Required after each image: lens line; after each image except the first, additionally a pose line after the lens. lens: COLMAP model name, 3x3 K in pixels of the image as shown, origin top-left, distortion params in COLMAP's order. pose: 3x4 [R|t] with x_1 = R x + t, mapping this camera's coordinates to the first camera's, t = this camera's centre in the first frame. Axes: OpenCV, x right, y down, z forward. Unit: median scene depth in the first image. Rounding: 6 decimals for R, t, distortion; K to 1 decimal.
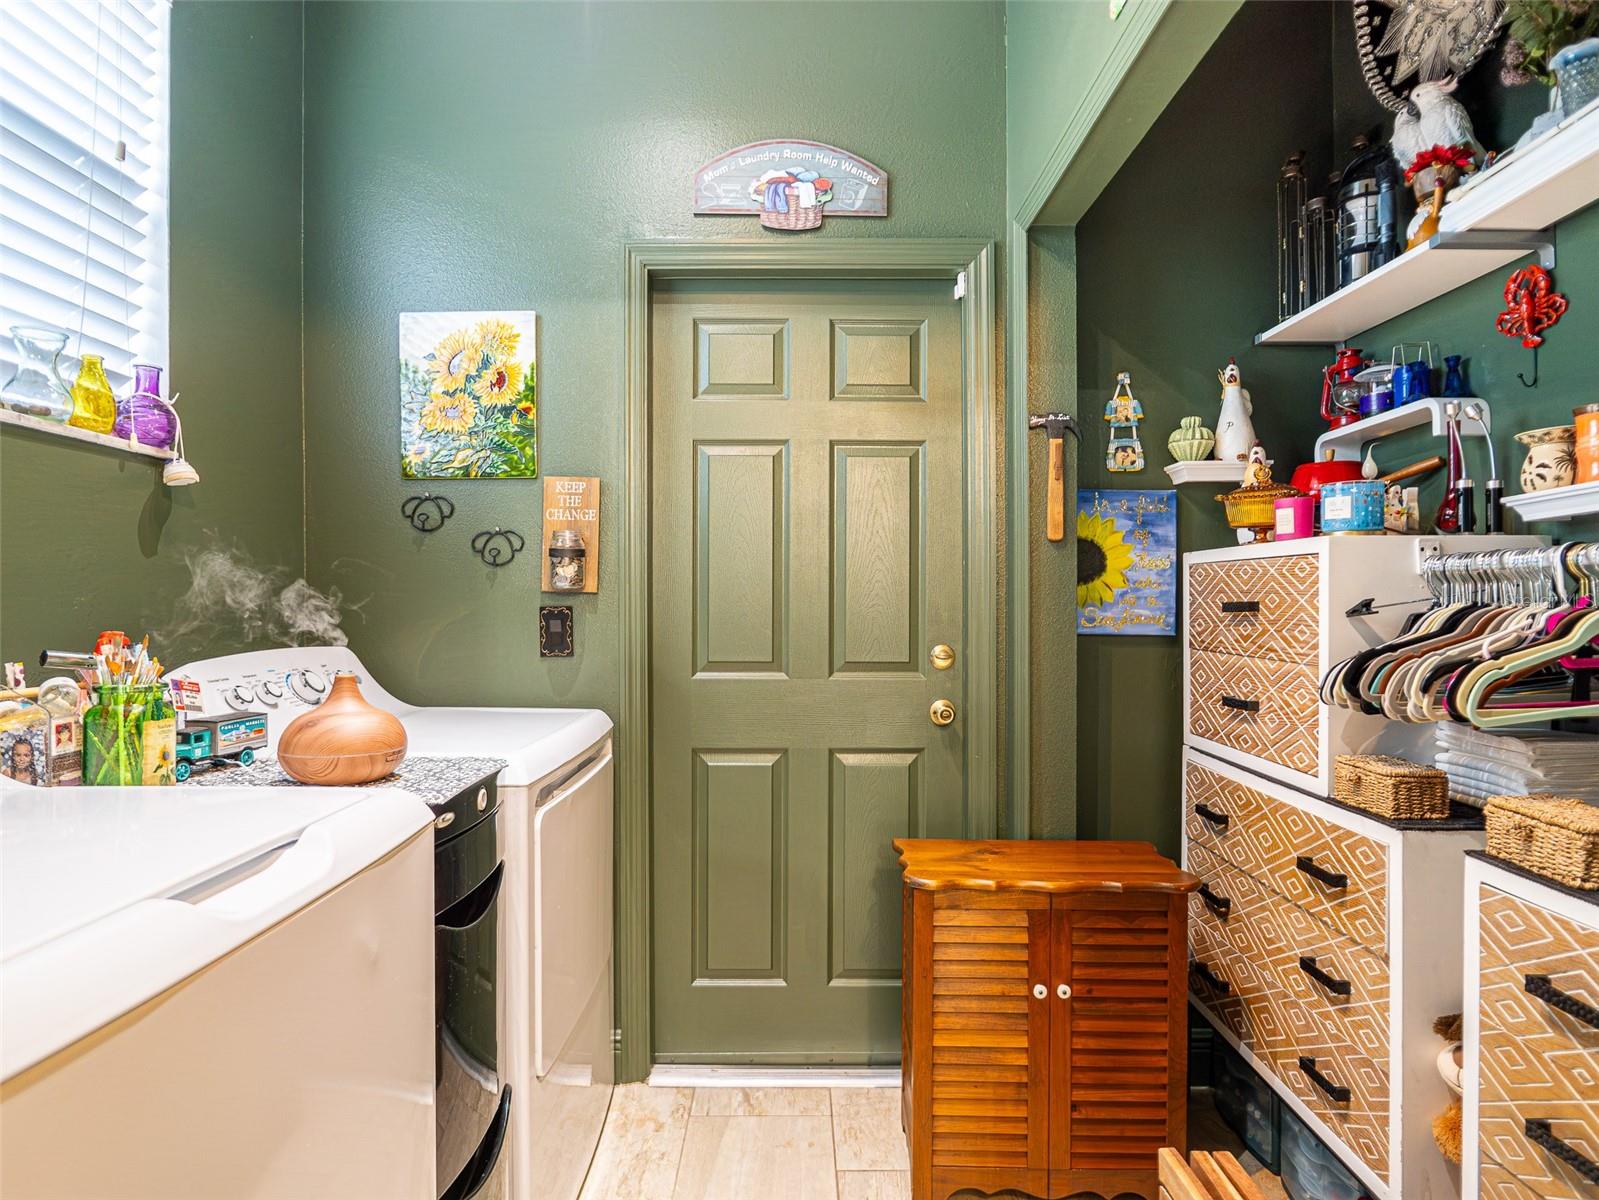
lens RADIAL K [[870.2, 0, 795.0], [0, 870.2, 611.5], [0, 0, 1]] dist [-0.014924, 0.000113]
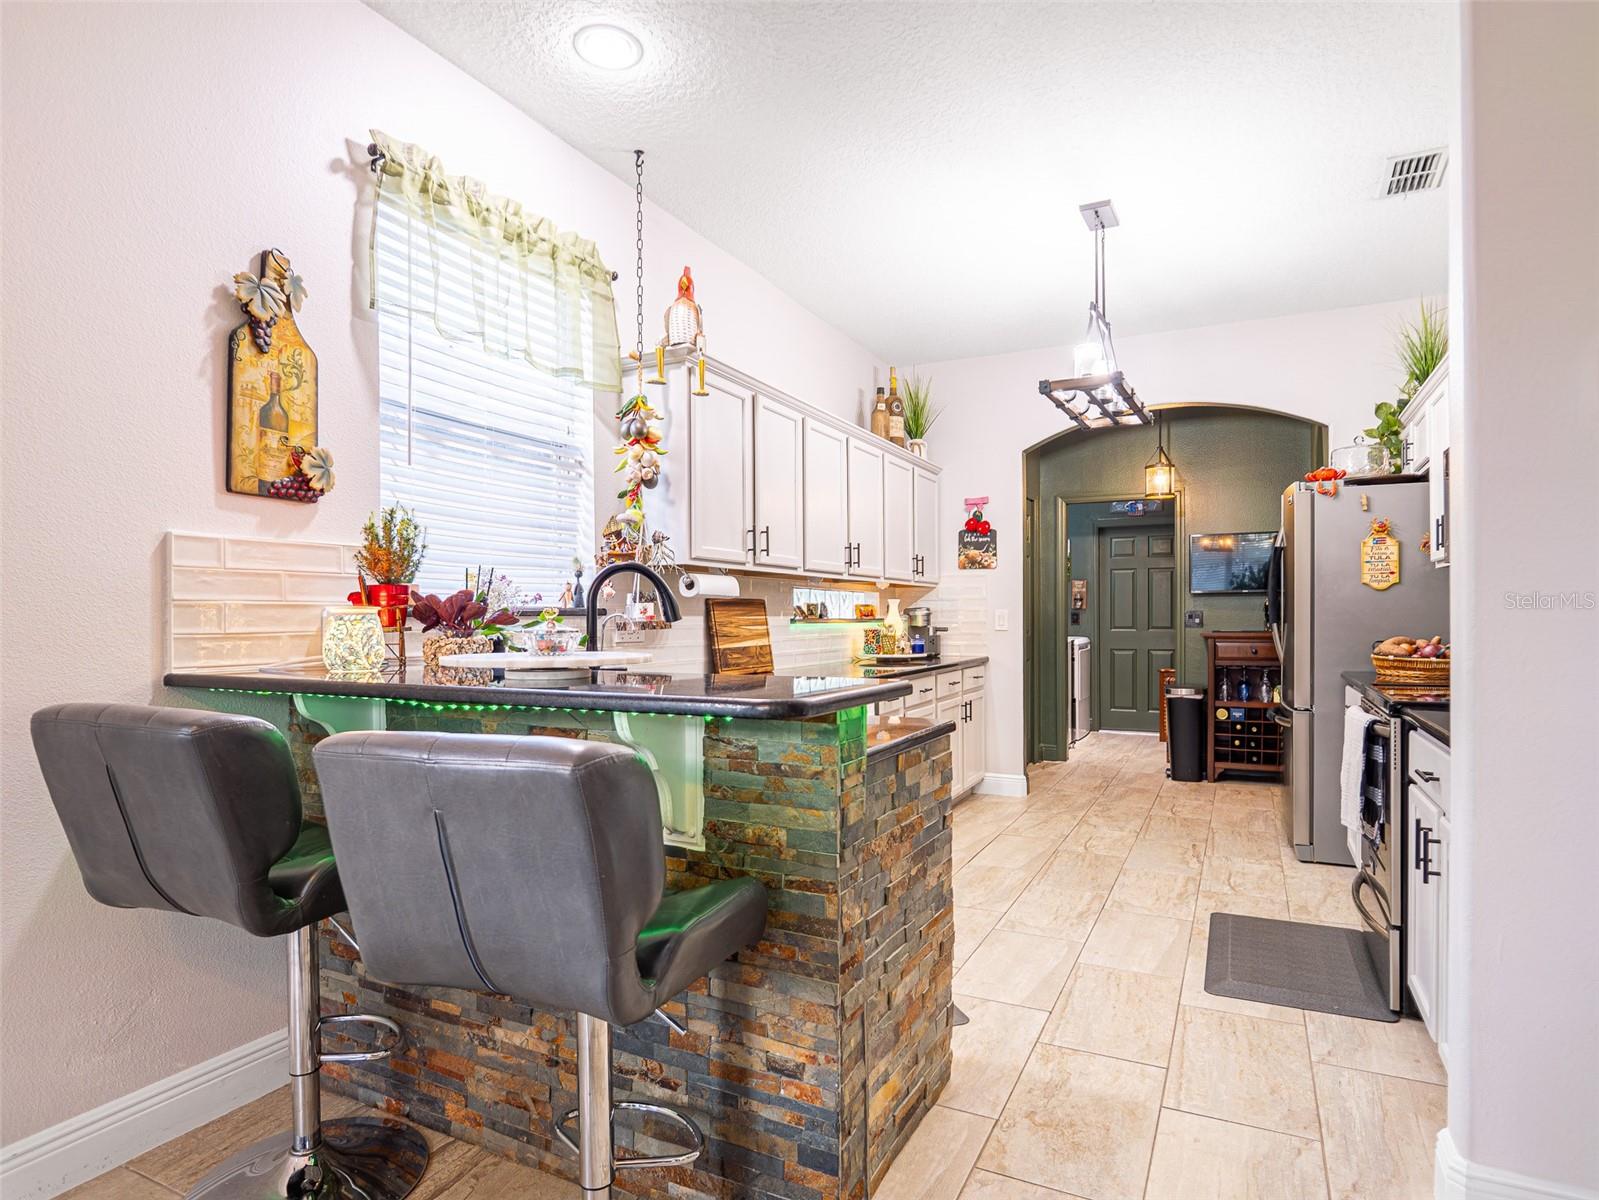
lens RADIAL K [[870.2, 0, 795.0], [0, 870.2, 611.5], [0, 0, 1]] dist [-0.014924, 0.000113]
pose [[0.912443, -0.006492, -0.409151, 0.189437], [0.004852, 0.999975, -0.005046, 0.003660], [0.409174, 0.002619, 0.912453, -3.181542]]
